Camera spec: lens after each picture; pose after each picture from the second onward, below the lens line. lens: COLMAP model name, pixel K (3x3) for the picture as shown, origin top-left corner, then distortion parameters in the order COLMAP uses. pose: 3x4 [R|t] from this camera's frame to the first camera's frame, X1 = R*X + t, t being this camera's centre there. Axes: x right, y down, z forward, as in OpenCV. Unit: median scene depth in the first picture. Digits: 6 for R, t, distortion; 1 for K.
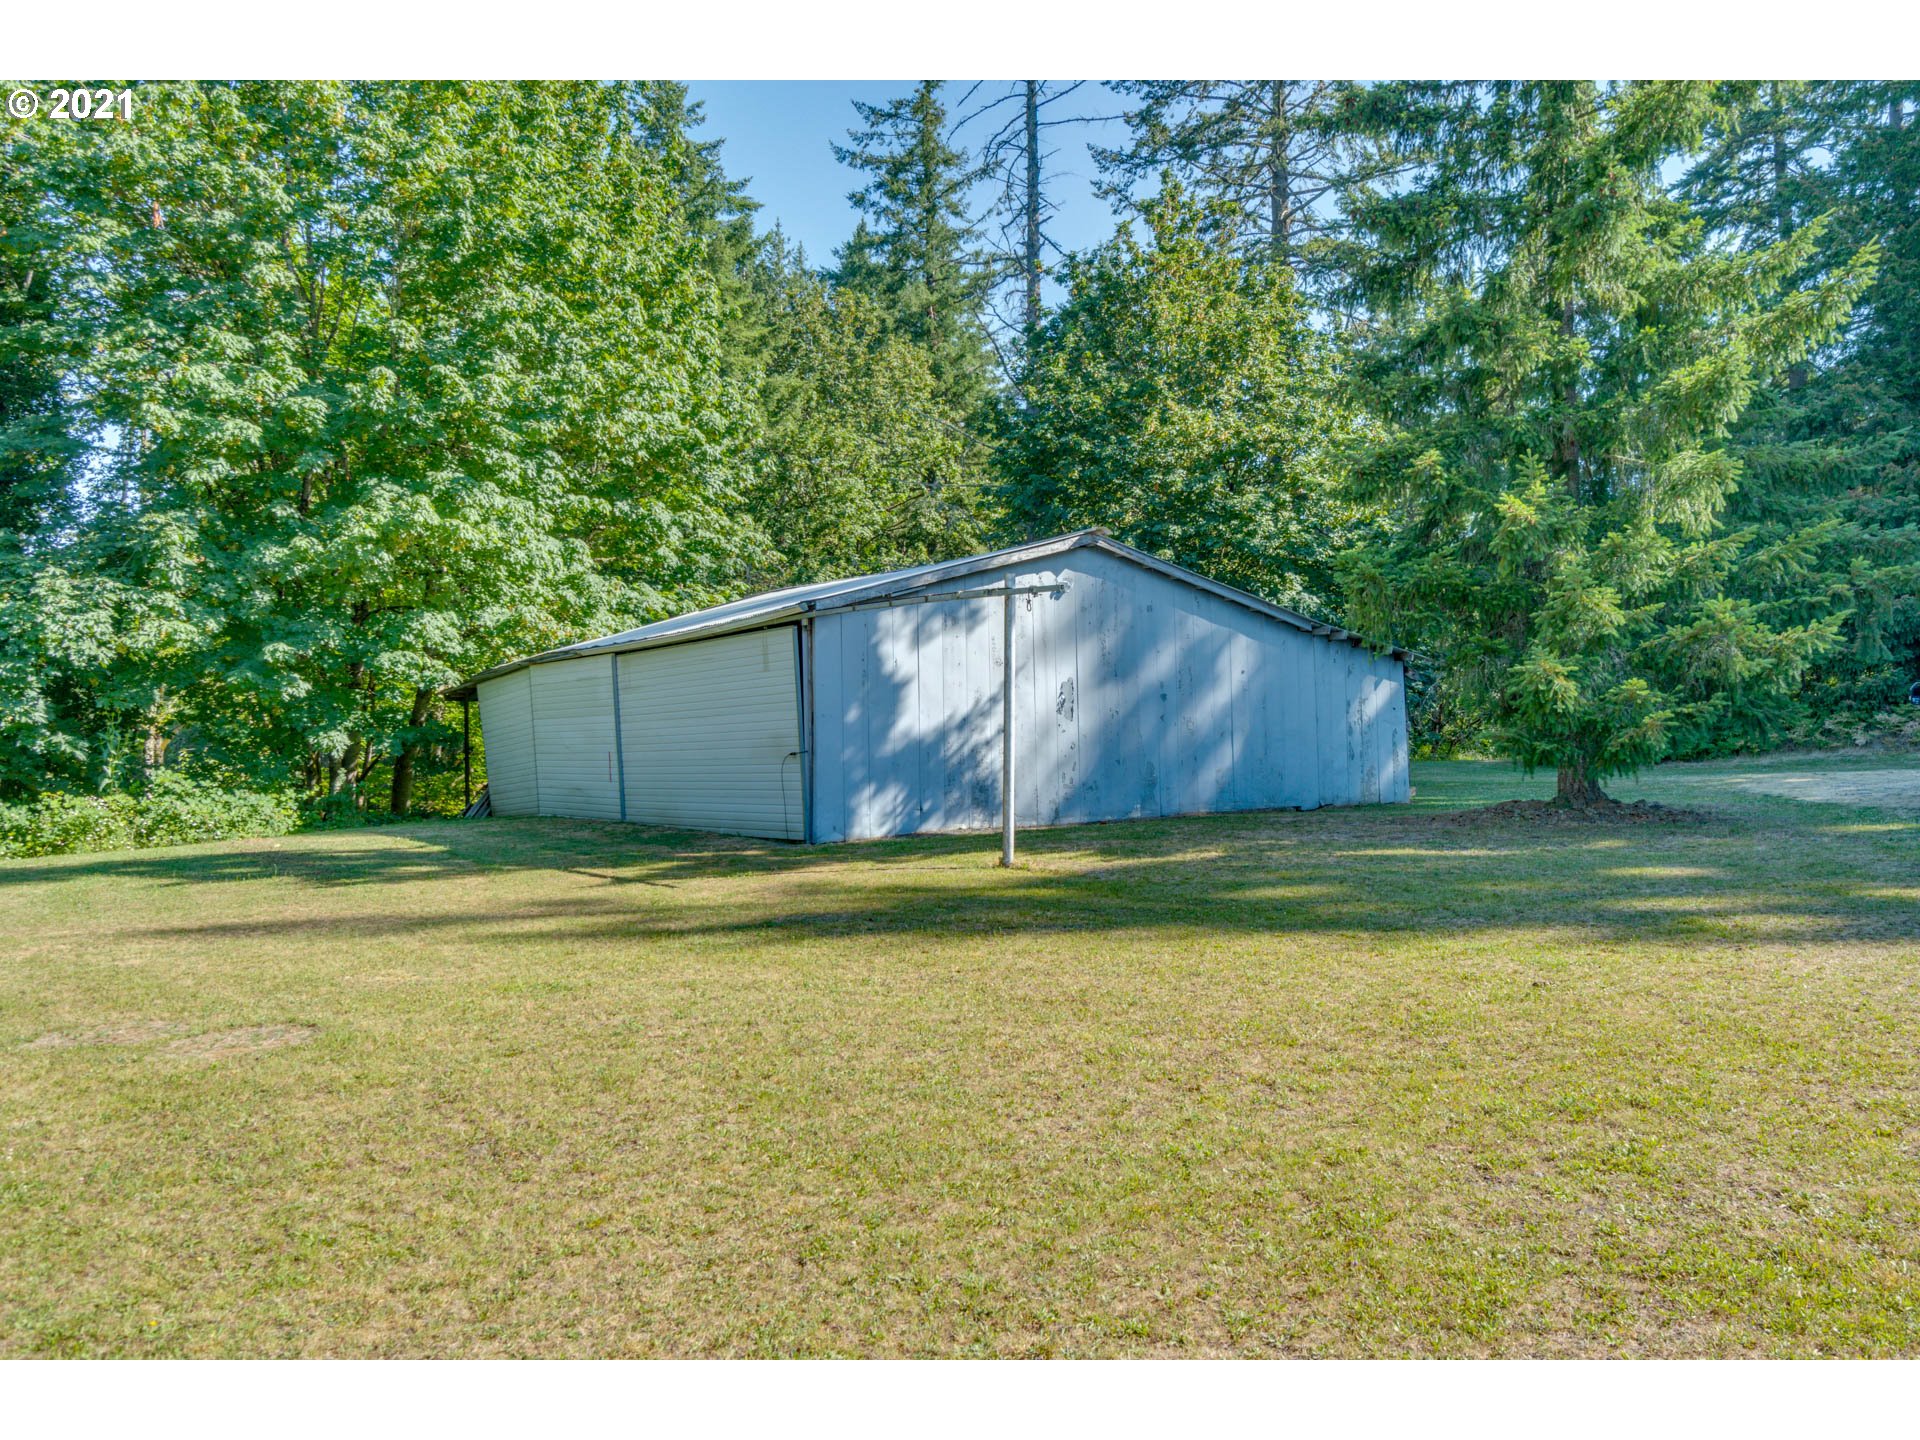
lens RADIAL K [[1476.9, 0, 960.0], [0, 1476.9, 720.0], [0, 0, 1]] dist [0.007665, 0.000636]
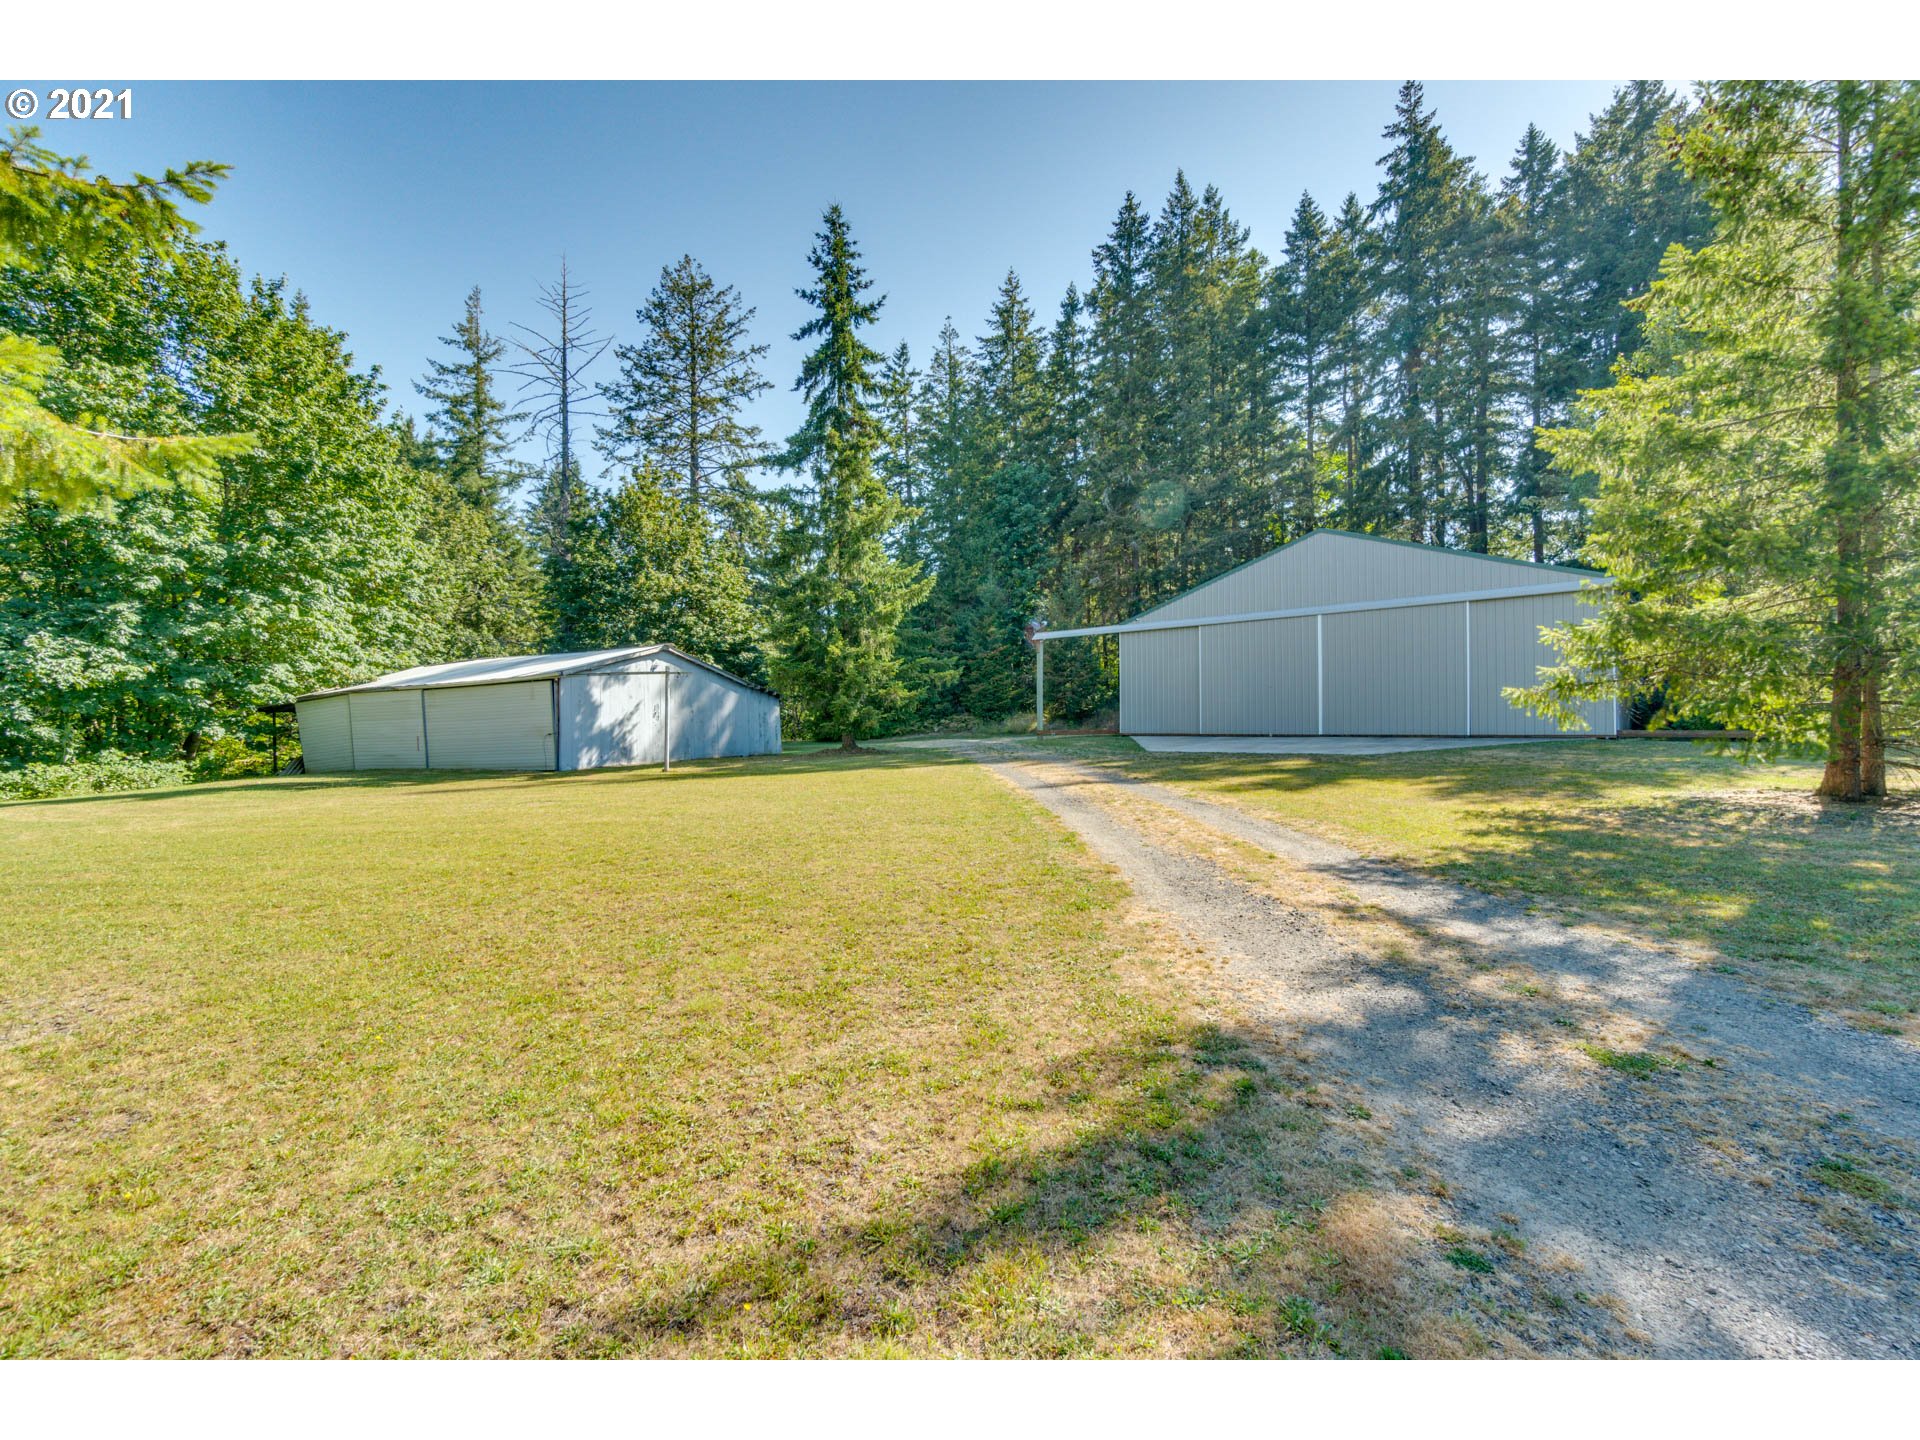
lens RADIAL K [[1512.5, 0, 963.5], [0, 1512.5, 763.1], [0, 0, 1]] dist [-0.001773, 0.589310]
pose [[0.855652, -0.011937, 0.517414, -0.648801], [0.004397, 0.999866, 0.015797, 0.026217], [-0.517533, -0.011242, 0.855590, -1.157359]]
